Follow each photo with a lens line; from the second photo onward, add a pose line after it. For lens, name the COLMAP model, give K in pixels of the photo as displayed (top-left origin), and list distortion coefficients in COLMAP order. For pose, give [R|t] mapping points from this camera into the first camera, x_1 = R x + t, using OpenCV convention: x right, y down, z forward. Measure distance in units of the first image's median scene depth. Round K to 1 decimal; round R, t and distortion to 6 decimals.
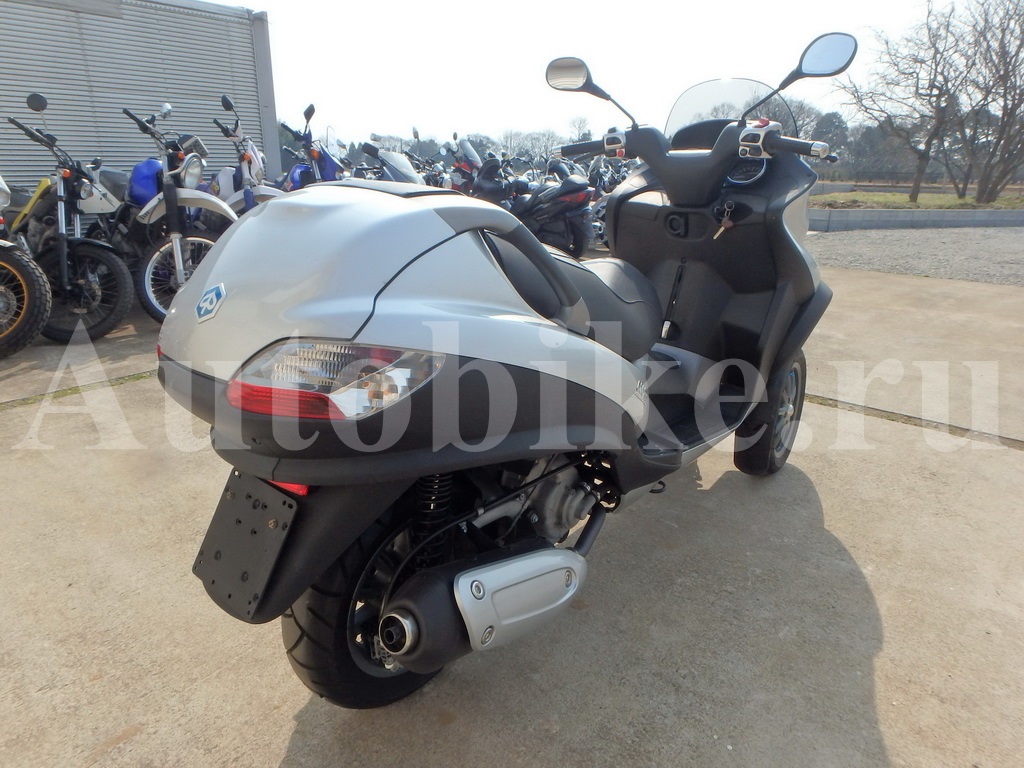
lens RADIAL K [[644.9, 0, 511.7], [0, 644.9, 376.3], [0, 0, 1]] dist [-0.028539, 0.008936]
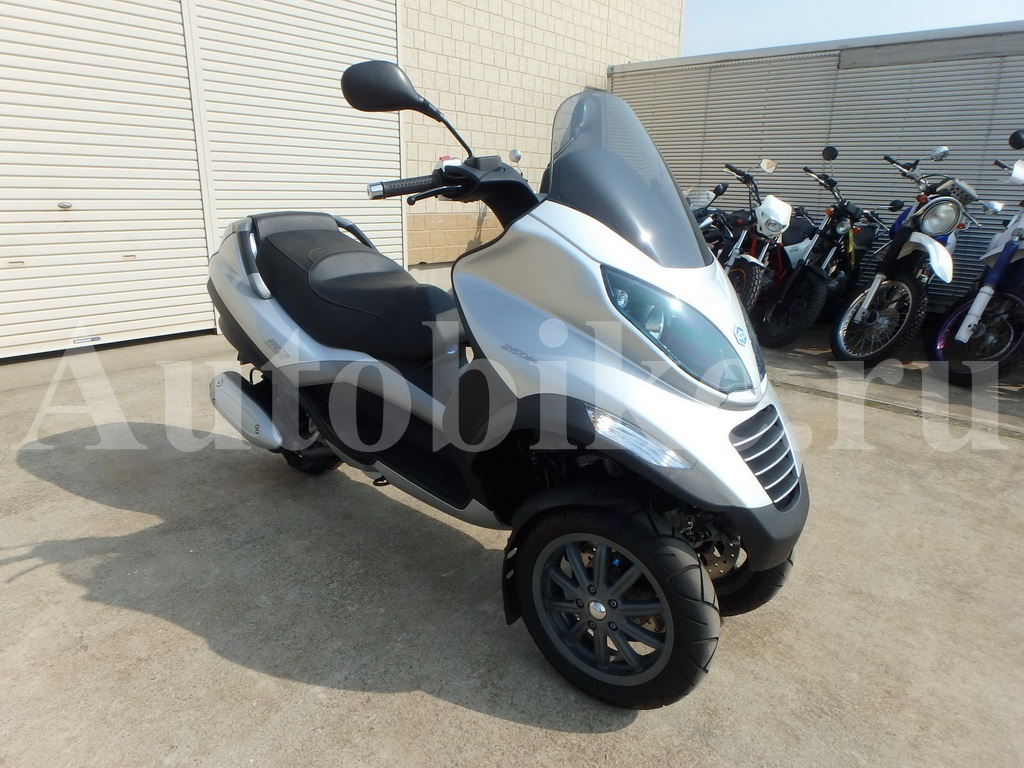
lens RADIAL K [[644.9, 0, 513.7], [0, 644.9, 387.3], [0, 0, 1]] dist [-0.028539, 0.008936]
pose [[-0.010736, 0.284695, -0.958558, 0.548449], [-0.329141, 0.904188, 0.272233, -0.159713], [0.944220, 0.318423, 0.083997, 0.462947]]
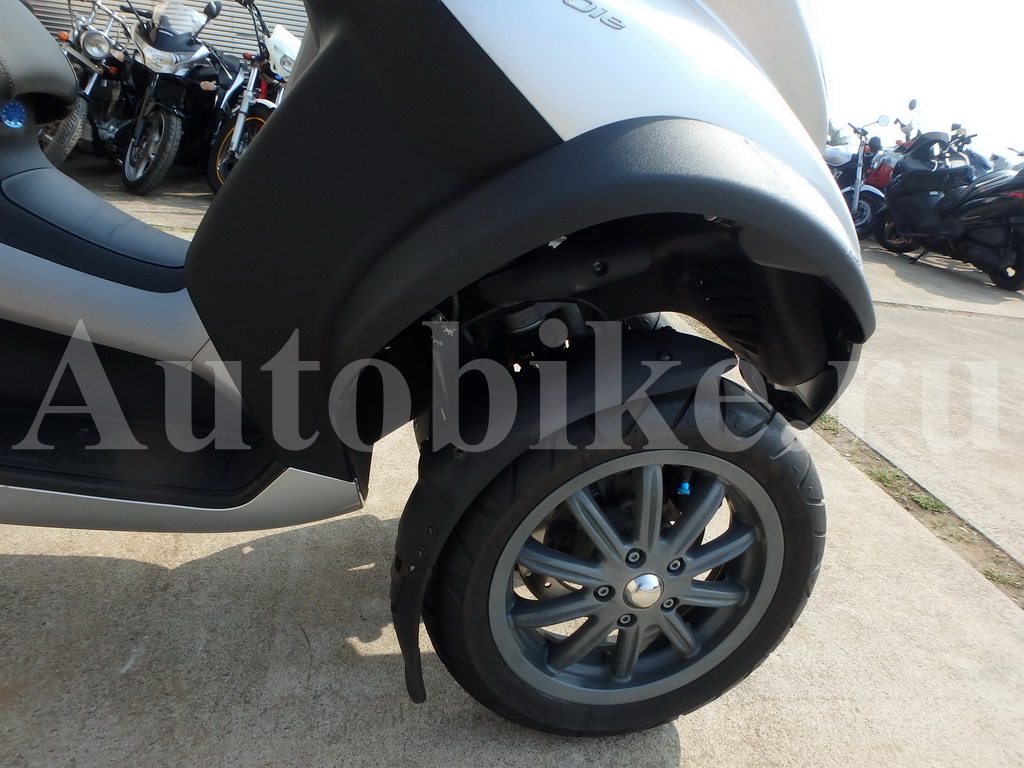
lens RADIAL K [[644.9, 0, 517.7], [0, 644.9, 377.8], [0, 0, 1]] dist [-0.028539, 0.008936]
pose [[0.727447, 0.324935, -0.604350, 0.311266], [-0.317426, 0.940215, 0.123435, -0.036373], [0.608327, 0.102044, 0.787099, 0.405744]]
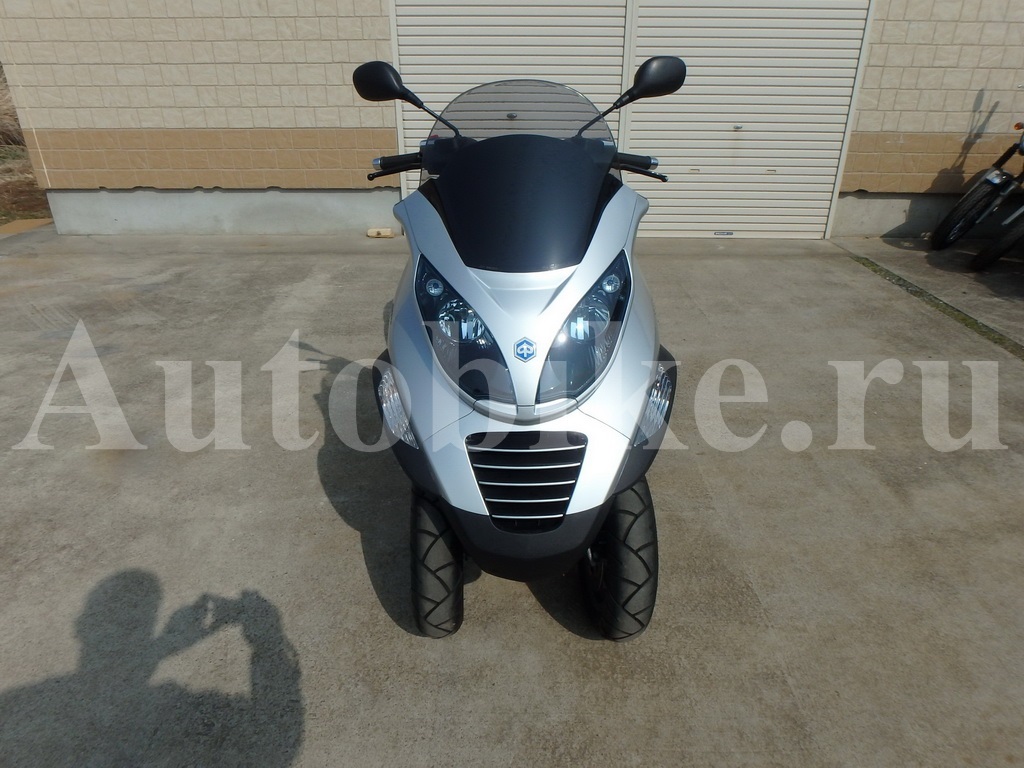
lens RADIAL K [[644.9, 0, 502.5], [0, 644.9, 380.9], [0, 0, 1]] dist [-0.028539, 0.008936]
pose [[-0.769419, 0.276994, -0.575560, 0.419546], [-0.199290, 0.751996, 0.628320, -0.321761], [0.606859, 0.598145, -0.523398, 0.765622]]
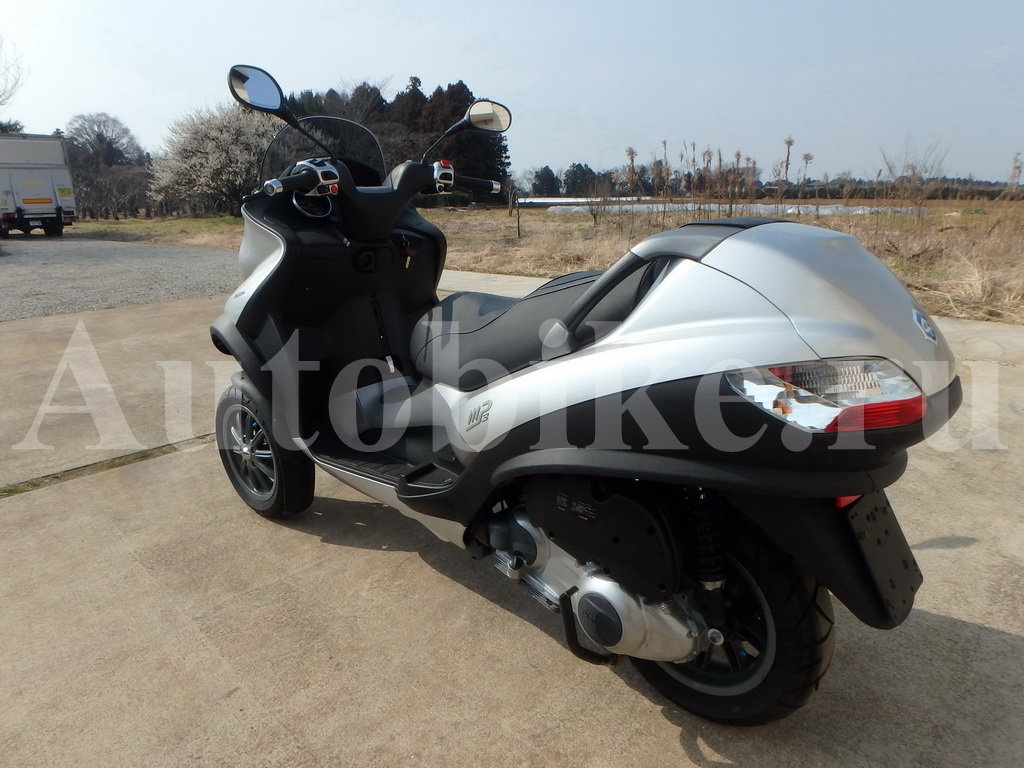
lens RADIAL K [[644.9, 0, 511.0], [0, 644.9, 375.7], [0, 0, 1]] dist [-0.028539, 0.008936]
pose [[0.070065, -0.275486, 0.958748, -0.355280], [0.320881, 0.916253, 0.239825, -0.117532], [-0.944524, 0.290840, 0.152595, 0.339786]]
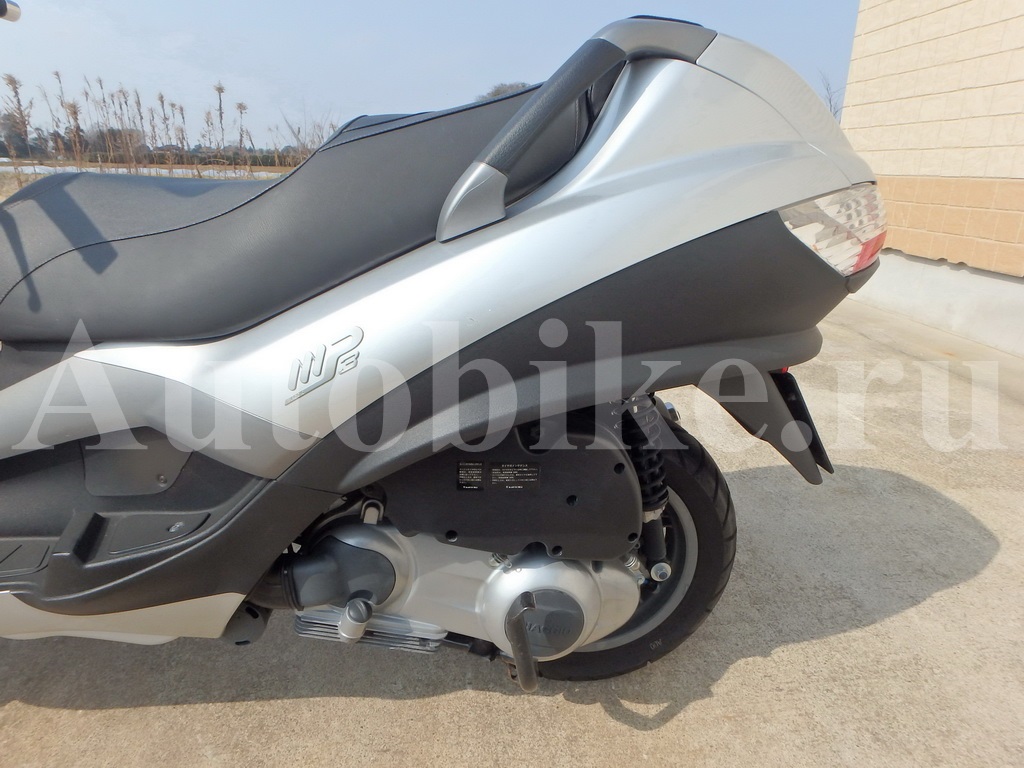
lens RADIAL K [[644.9, 0, 520.6], [0, 644.9, 379.3], [0, 0, 1]] dist [-0.028539, 0.008936]
pose [[-0.710482, -0.245011, 0.659686, -0.200635], [0.182338, 0.841323, 0.508850, -0.098609], [-0.679683, 0.481814, -0.553070, 0.466425]]
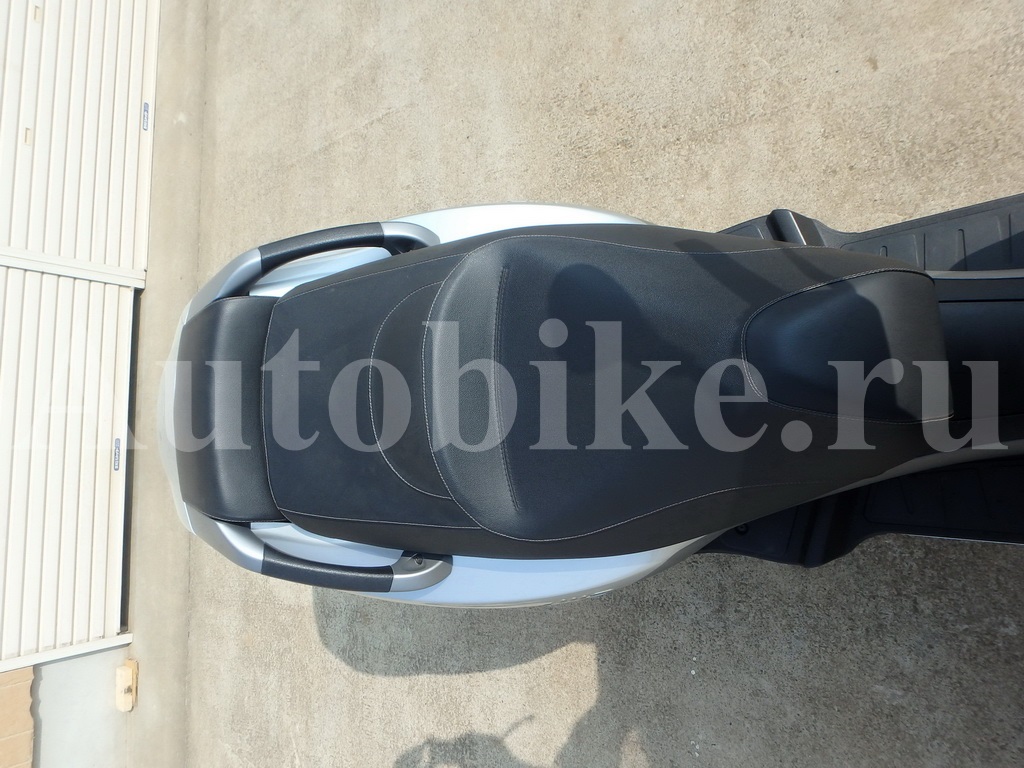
lens RADIAL K [[644.9, 0, 517.3], [0, 644.9, 371.8], [0, 0, 1]] dist [-0.028539, 0.008936]
pose [[0.535854, 0.690937, -0.485249, 0.109574], [0.401539, 0.297023, 0.866340, -0.236978], [0.742716, -0.659078, -0.118277, 0.389019]]
